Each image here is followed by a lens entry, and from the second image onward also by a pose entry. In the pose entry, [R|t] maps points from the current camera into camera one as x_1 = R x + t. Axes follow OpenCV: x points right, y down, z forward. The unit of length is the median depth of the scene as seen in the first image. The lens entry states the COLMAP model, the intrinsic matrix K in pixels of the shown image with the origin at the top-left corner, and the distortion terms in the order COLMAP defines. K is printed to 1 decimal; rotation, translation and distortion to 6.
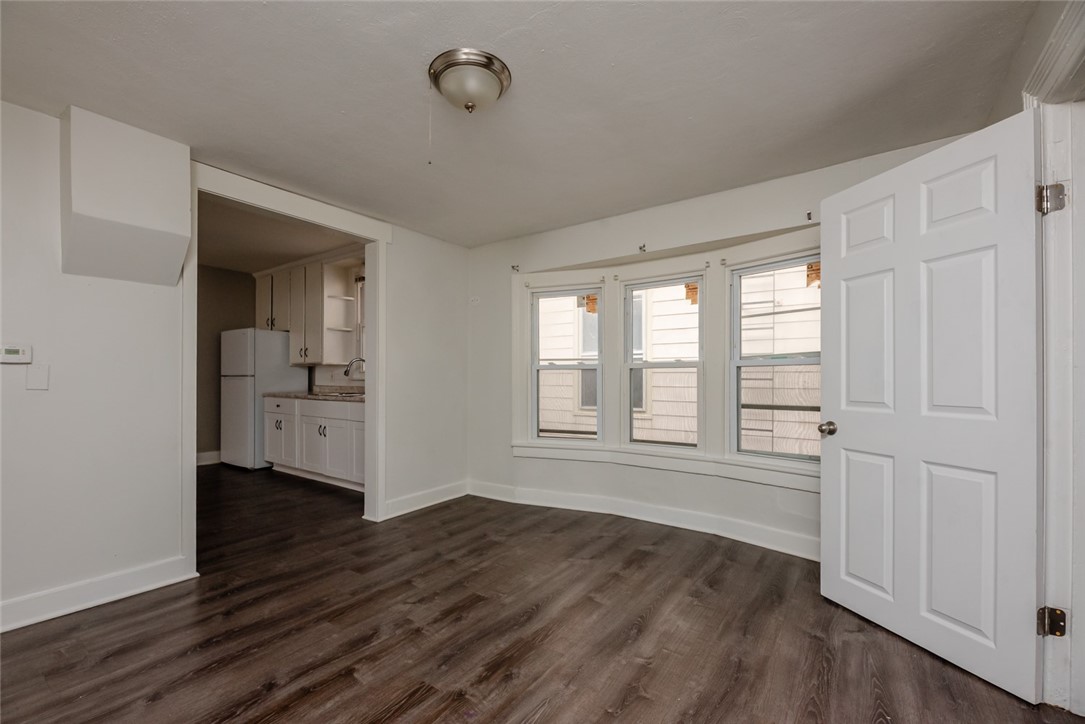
lens RADIAL K [[461.4, 0, 540.0], [0, 461.4, 377.3], [0, 0, 1]] dist [-0.000853, -0.000238]
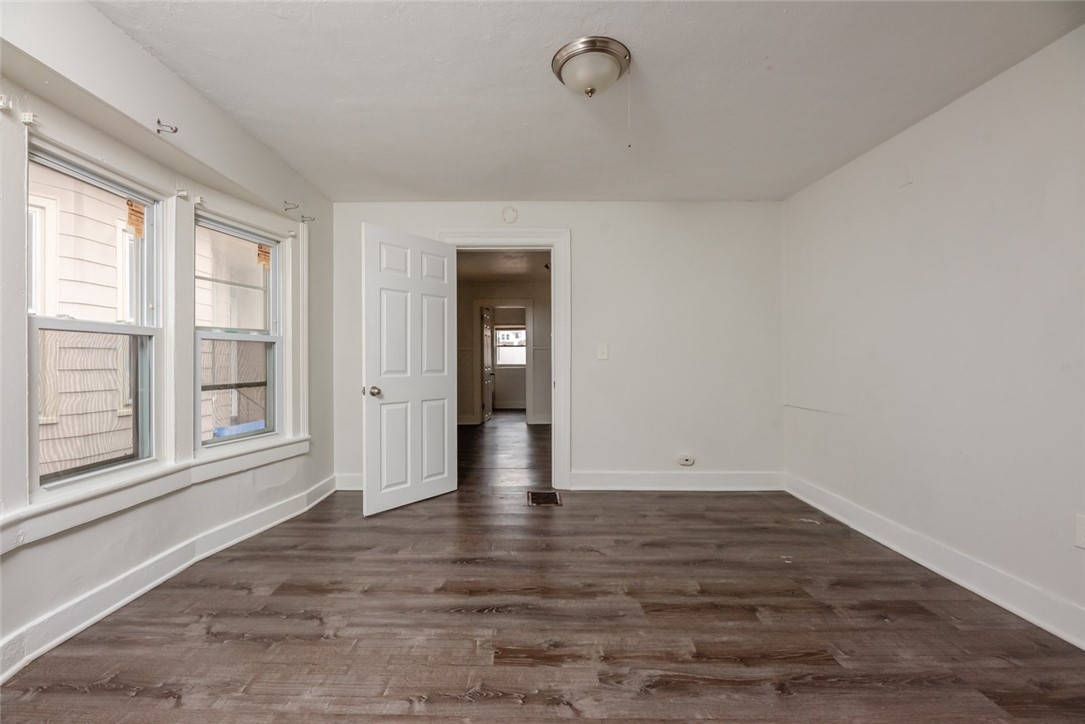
lens RADIAL K [[410.3, 0, 542.5], [0, 410.3, 362.0], [0, 0, 1]] dist [-0.000730, -0.000141]
pose [[-0.570584, -0.002739, 0.821235, -0.792568], [-0.004567, 0.999990, 0.000162, 0.022766], [-0.821226, -0.003658, -0.570591, 1.500597]]
